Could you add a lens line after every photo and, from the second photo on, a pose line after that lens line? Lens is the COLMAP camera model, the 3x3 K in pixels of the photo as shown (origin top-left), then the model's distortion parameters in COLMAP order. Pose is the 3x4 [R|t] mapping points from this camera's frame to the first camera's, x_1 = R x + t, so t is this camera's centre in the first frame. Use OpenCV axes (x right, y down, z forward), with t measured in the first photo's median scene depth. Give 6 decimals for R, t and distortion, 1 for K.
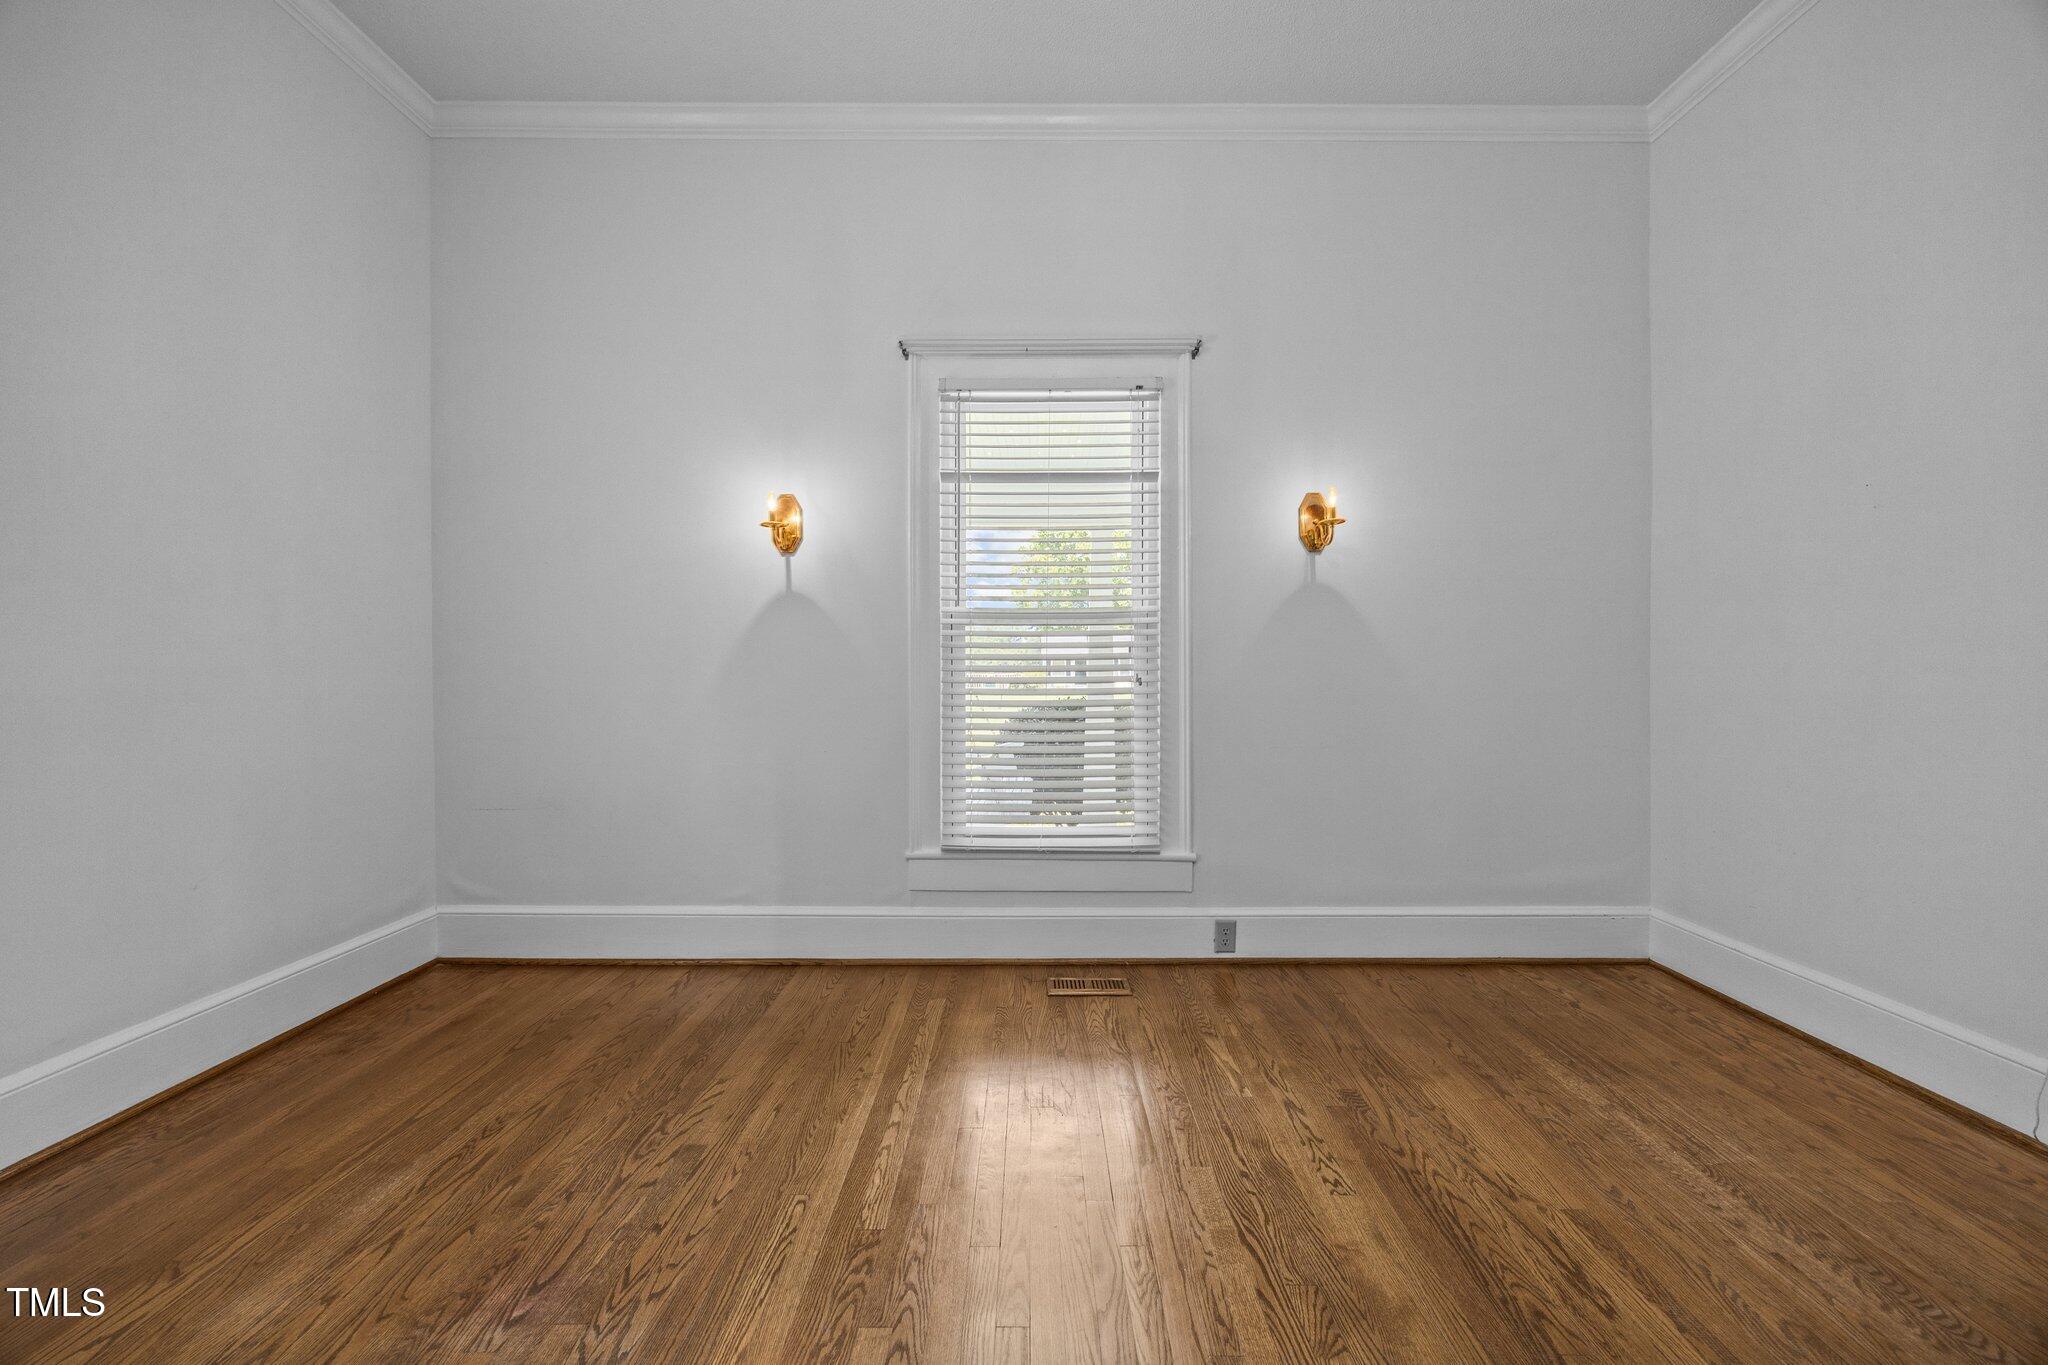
lens RADIAL K [[783.9, 0, 1032.6], [0, 783.9, 674.7], [0, 0, 1]] dist [-0.002582, 0.000080]
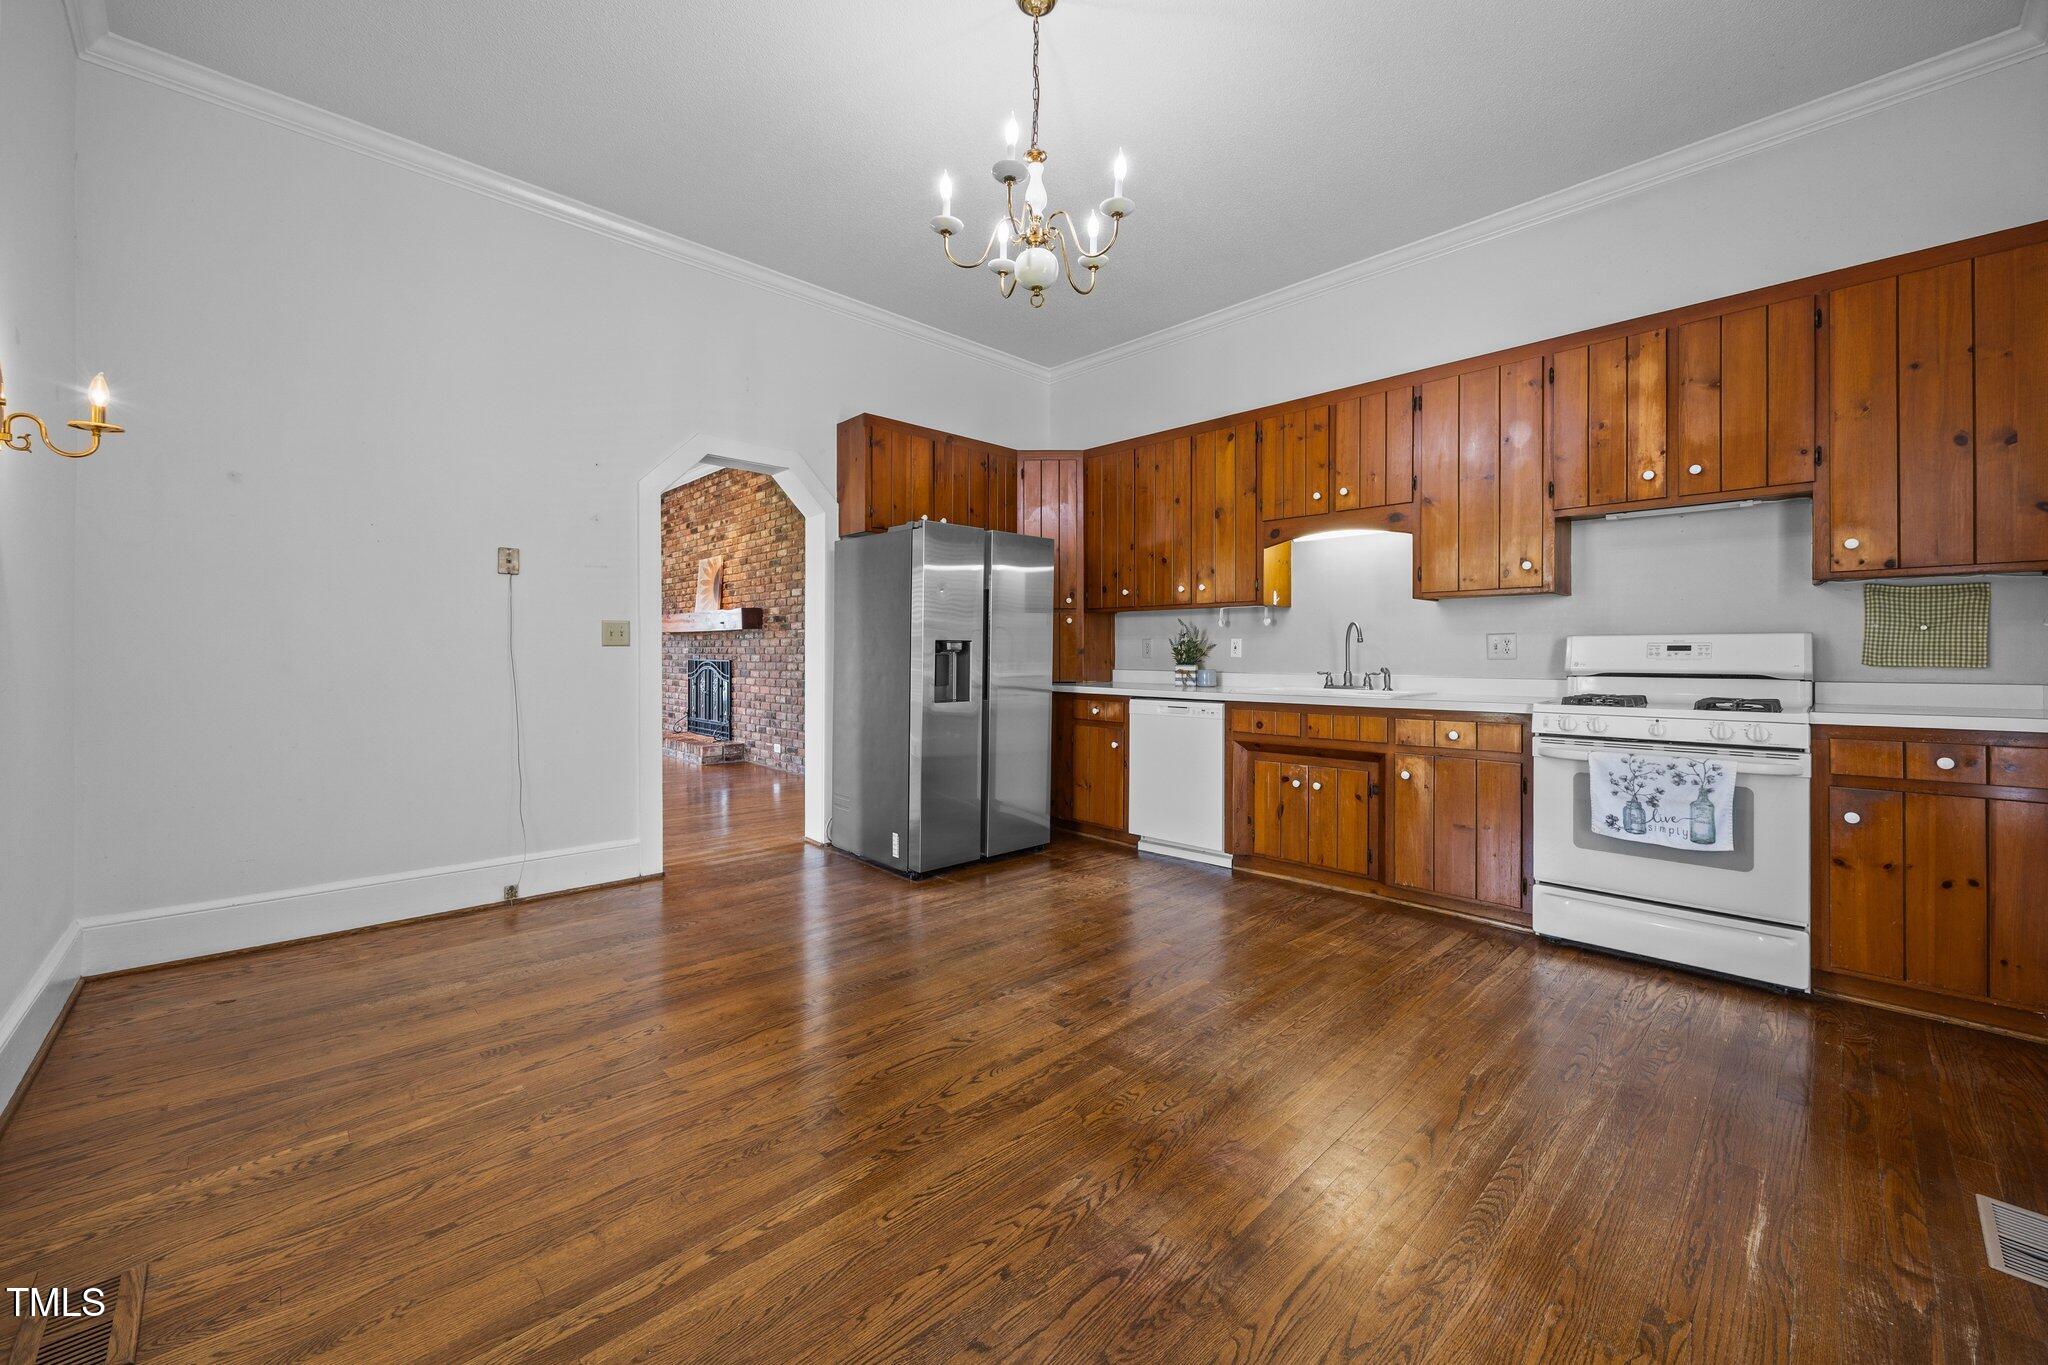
lens RADIAL K [[783.9, 0, 1032.6], [0, 783.9, 674.7], [0, 0, 1]] dist [-0.002582, 0.000080]
pose [[-0.700011, -0.018269, 0.713899, -0.614226], [0.001381, 0.999636, 0.026935, -0.004099], [-0.714131, 0.019840, -0.699731, 0.864336]]
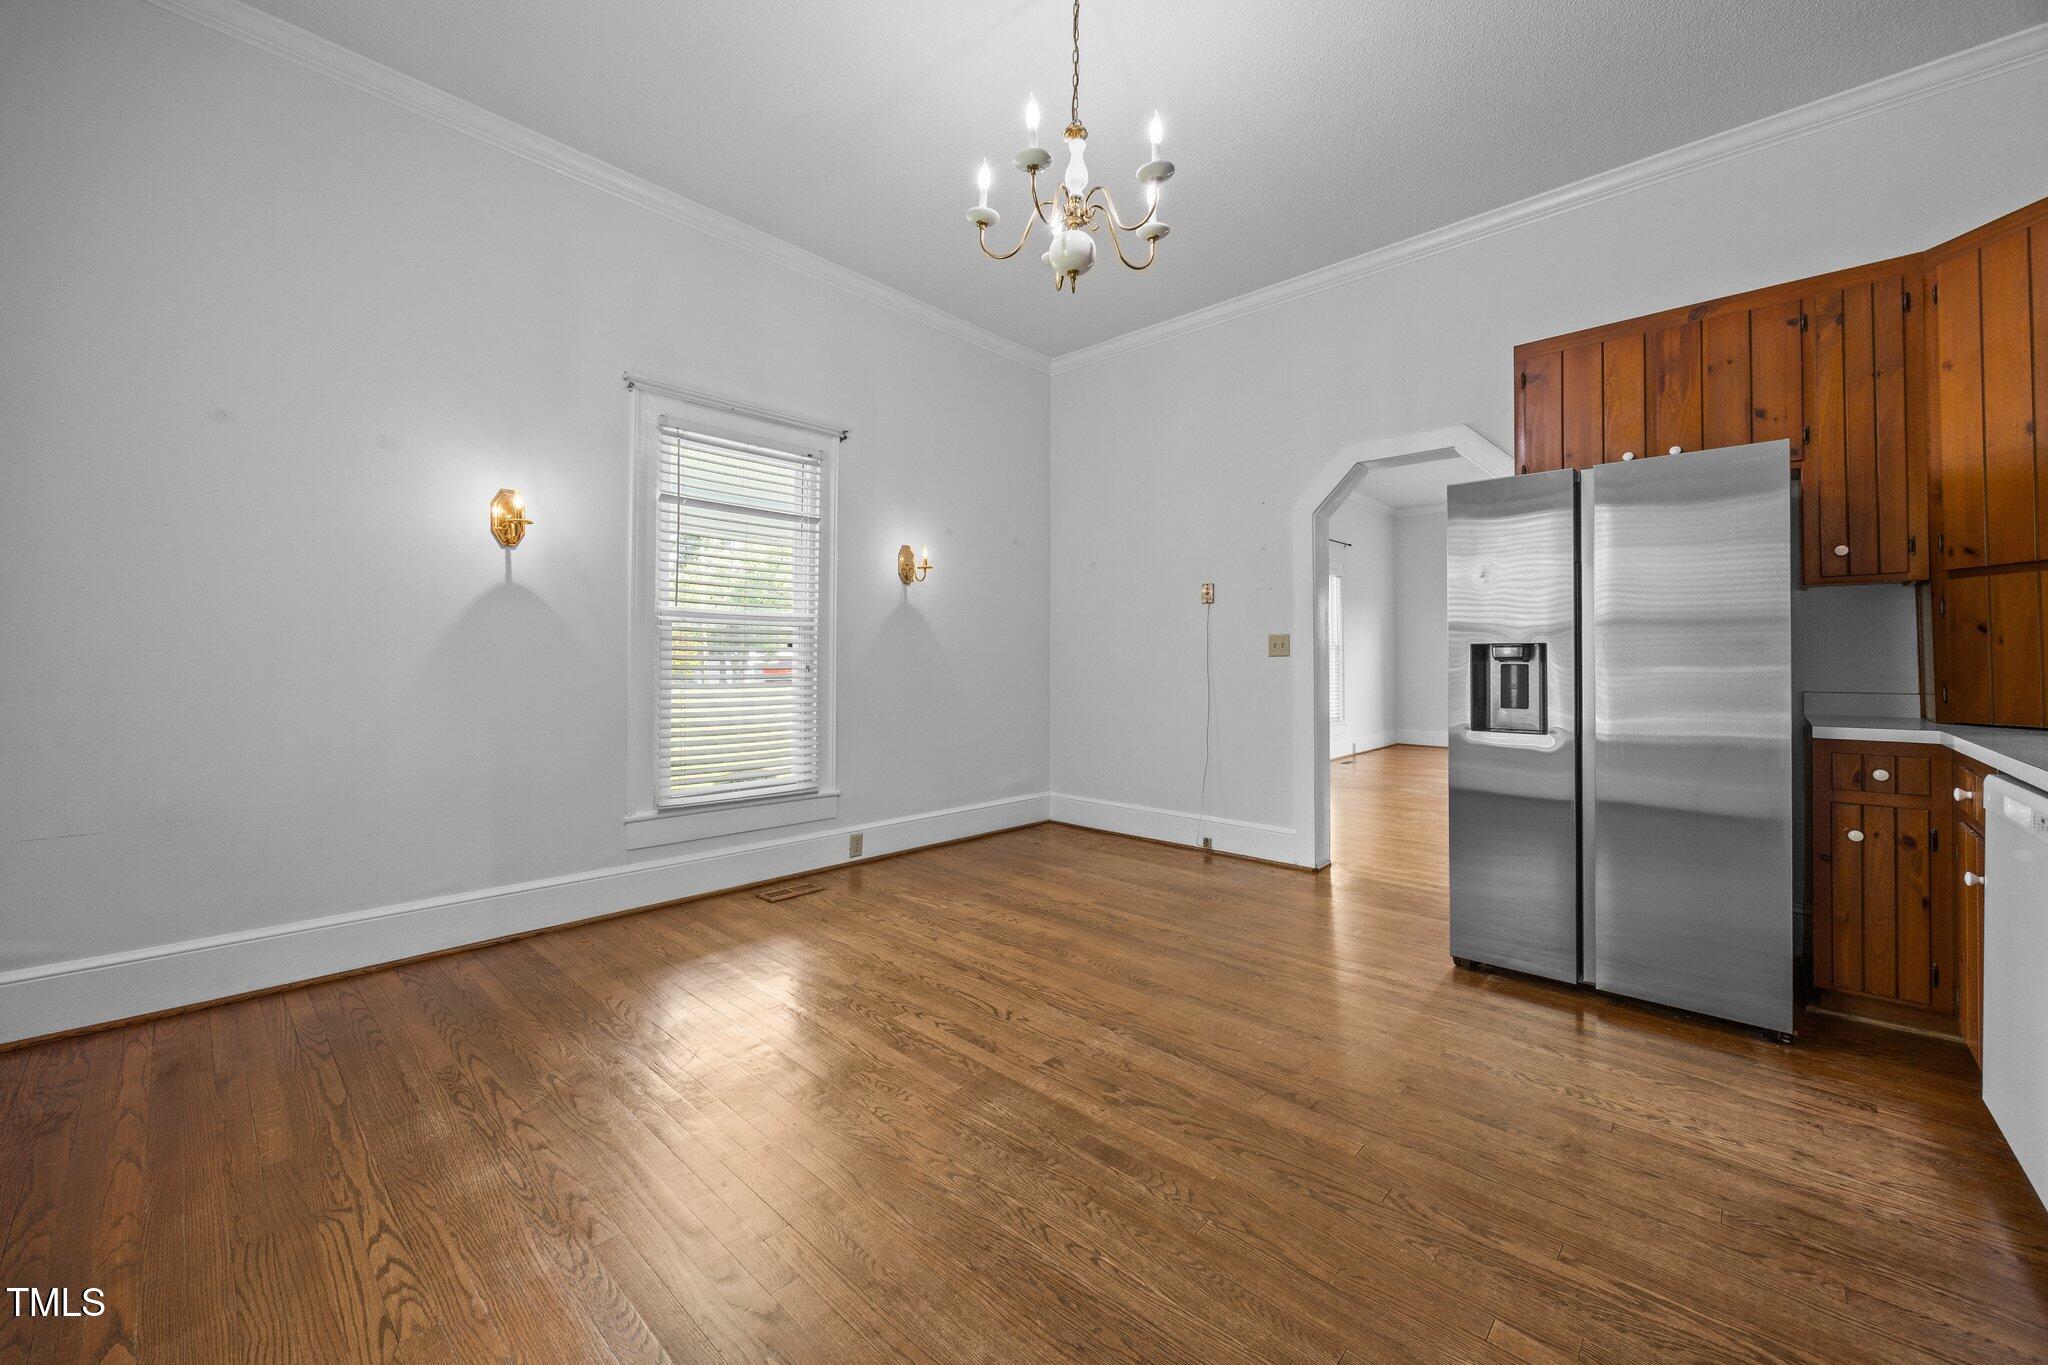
lens RADIAL K [[794.1, 0, 1023.2], [0, 794.1, 665.4], [0, 0, 1]] dist [0.000257, -0.000267]
pose [[0.678621, 0.001393, 0.734487, -0.634425], [-0.000173, 0.999998, -0.001736, 0.005148], [-0.734489, 0.001051, 0.678620, -0.224726]]
